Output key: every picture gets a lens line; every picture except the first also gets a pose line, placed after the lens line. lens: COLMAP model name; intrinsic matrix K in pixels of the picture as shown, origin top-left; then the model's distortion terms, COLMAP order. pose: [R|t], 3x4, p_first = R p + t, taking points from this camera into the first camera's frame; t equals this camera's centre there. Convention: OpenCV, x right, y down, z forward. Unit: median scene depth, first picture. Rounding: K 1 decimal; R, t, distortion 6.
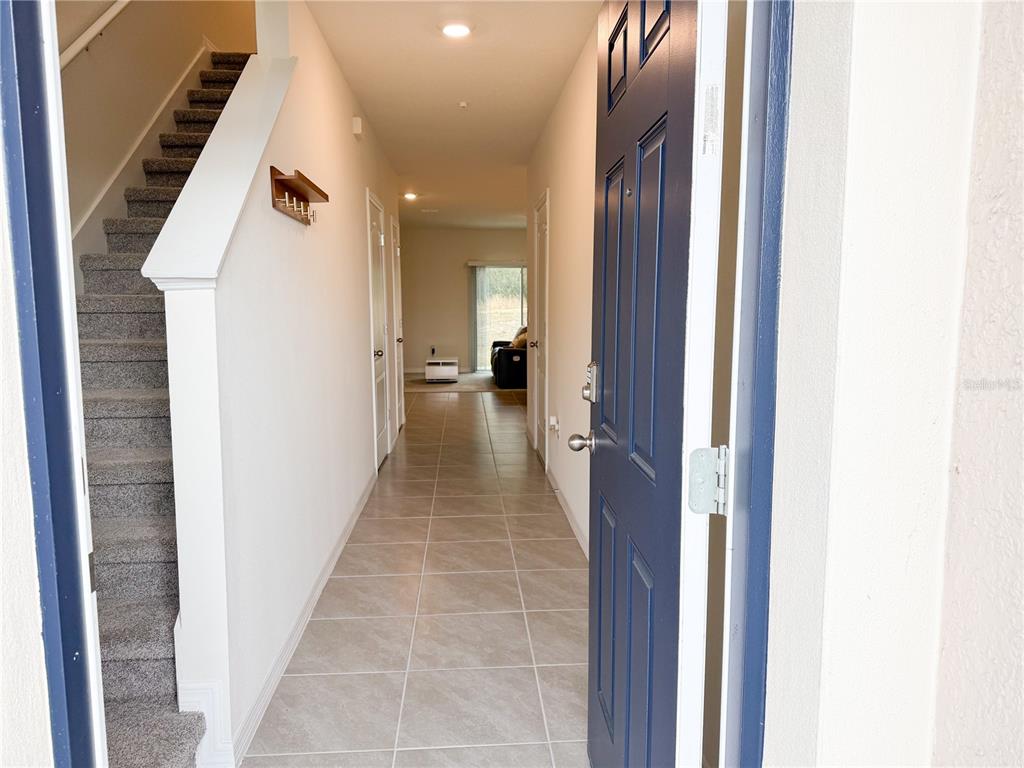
lens RADIAL K [[726.6, 0, 511.0], [0, 726.6, 390.7], [0, 0, 1]] dist [0.033280, -0.041526]
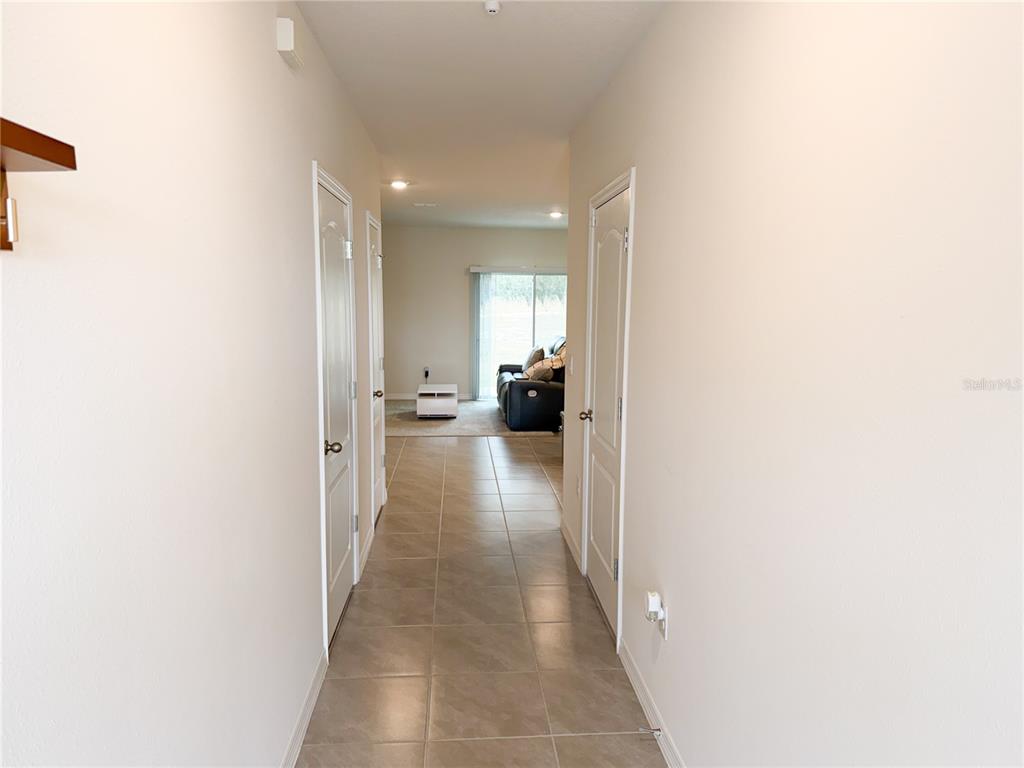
lens RADIAL K [[726.6, 0, 514.1], [0, 726.6, 379.0], [0, 0, 1]] dist [0.033280, -0.041526]
pose [[0.999823, 0.011864, 0.014585, -0.028977], [-0.011714, 0.999878, -0.010323, -0.062411], [-0.014705, 0.010150, 0.999840, 0.255637]]
